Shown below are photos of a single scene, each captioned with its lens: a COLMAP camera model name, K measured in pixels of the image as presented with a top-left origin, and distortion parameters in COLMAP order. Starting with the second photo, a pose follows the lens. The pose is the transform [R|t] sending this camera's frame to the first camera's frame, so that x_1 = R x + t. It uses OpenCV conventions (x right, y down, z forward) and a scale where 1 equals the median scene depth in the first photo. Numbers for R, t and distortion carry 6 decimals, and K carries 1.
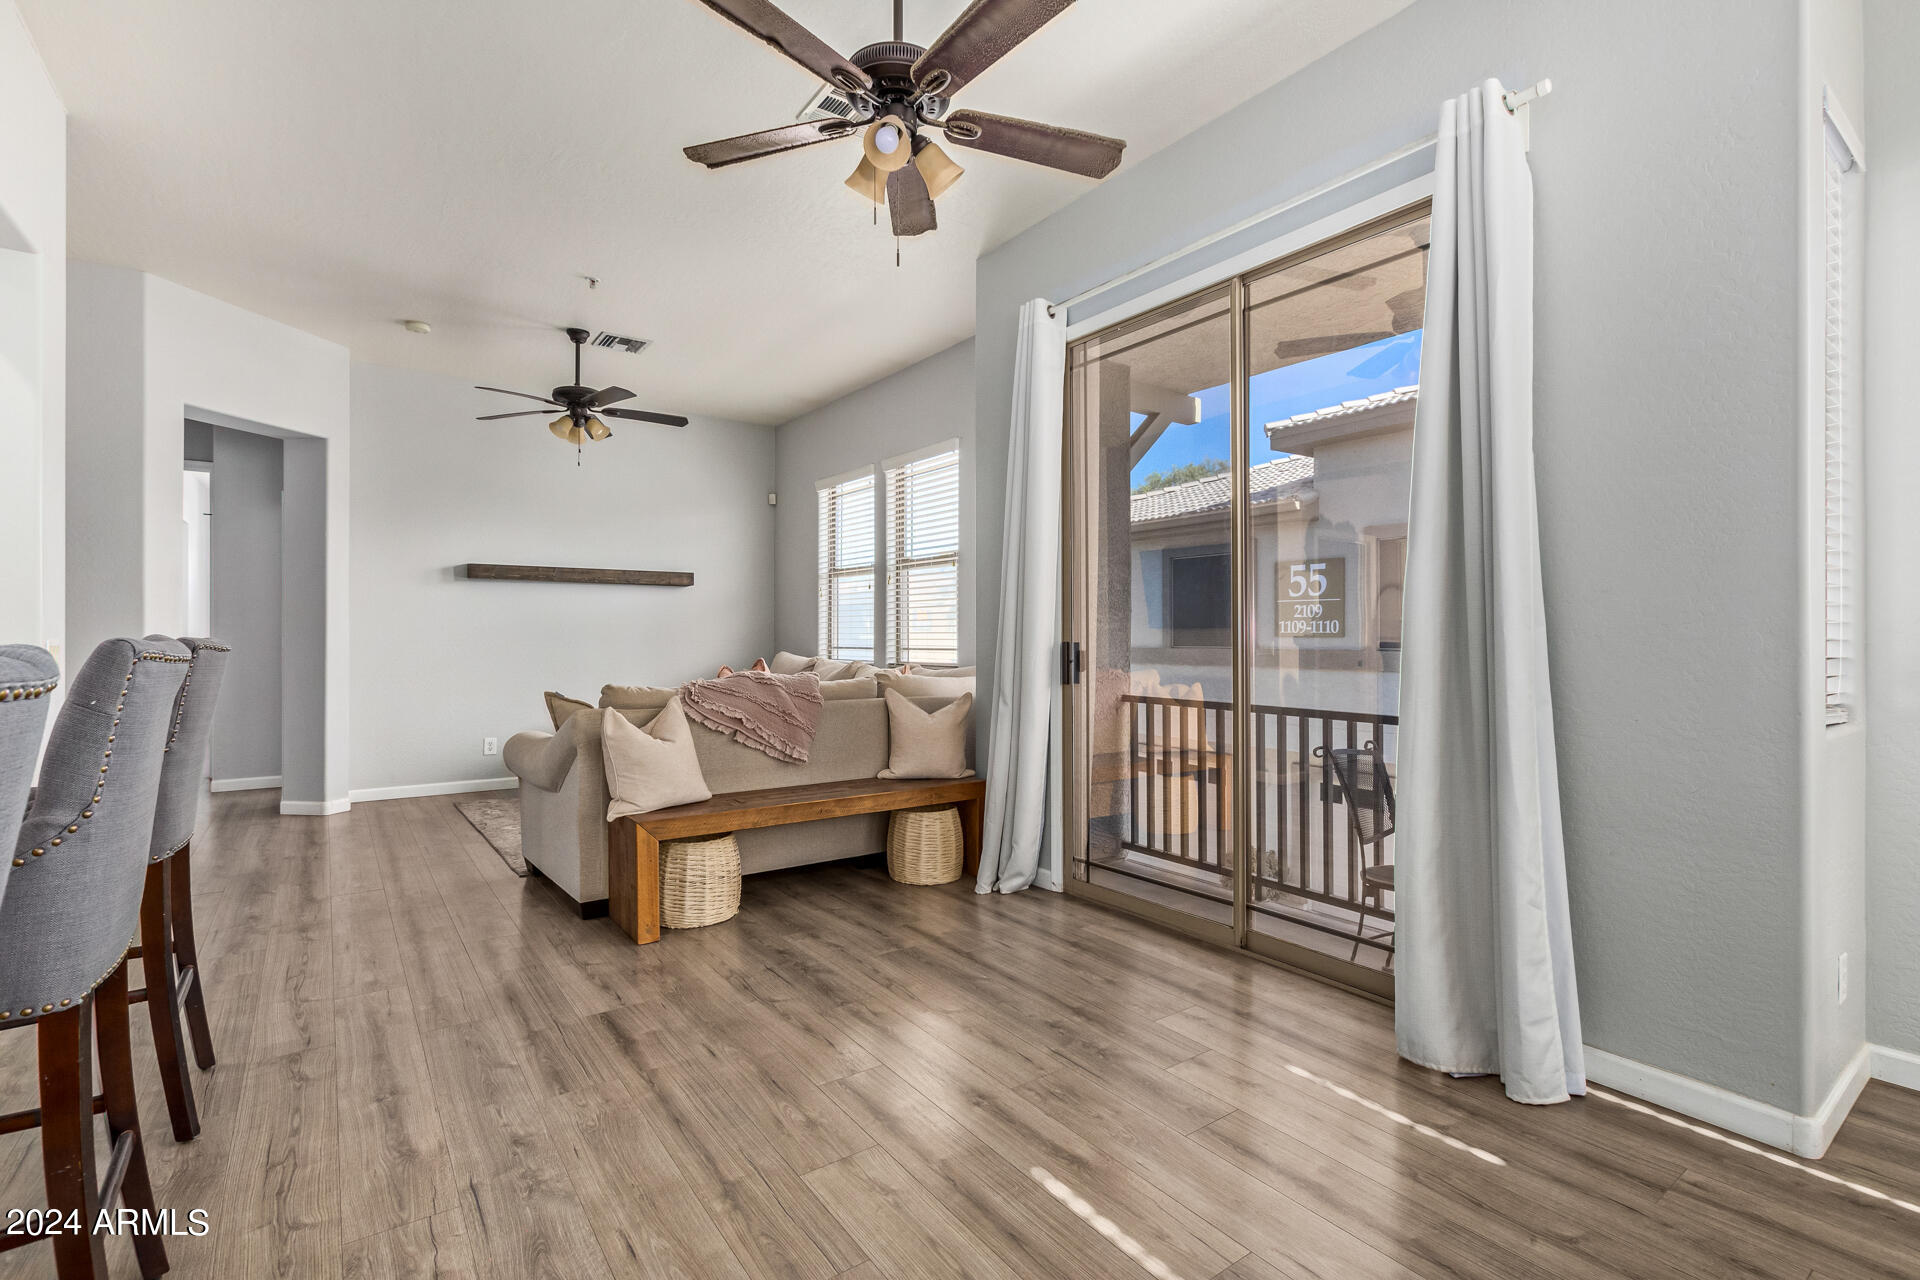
lens RADIAL K [[886.4, 0, 960.0], [0, 886.4, 640.0], [0, 0, 1]] dist [0.003414, 0.000676]
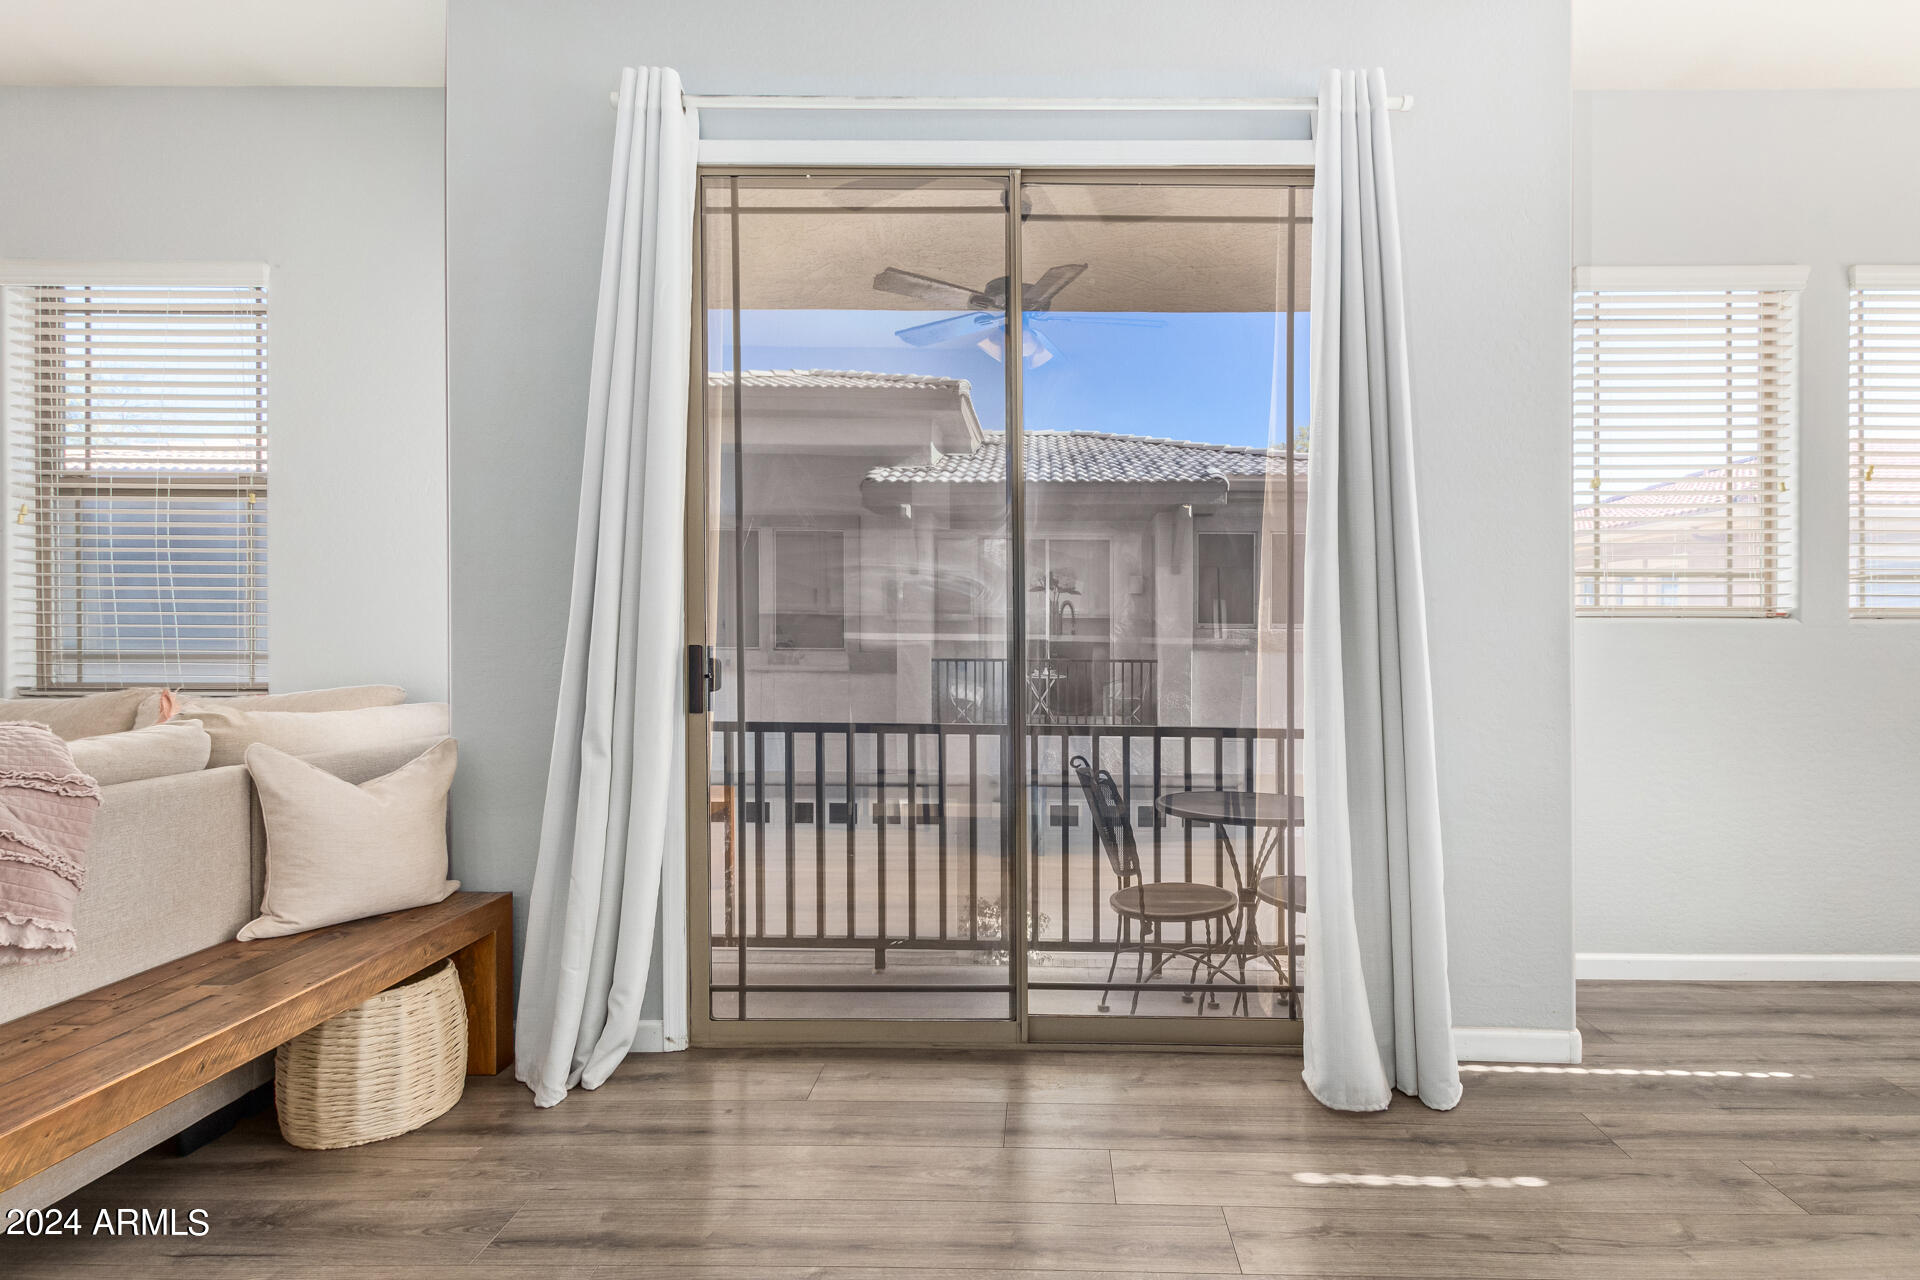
lens RADIAL K [[920.7, 0, 1073.2], [0, 920.7, 637.2], [0, 0, 1]] dist [0.002725, 0.000357]
pose [[0.586054, -0.001436, 0.810271, -0.248648], [-0.003271, 0.999986, 0.004139, -0.007218], [-0.810266, -0.005076, 0.586041, 0.402575]]
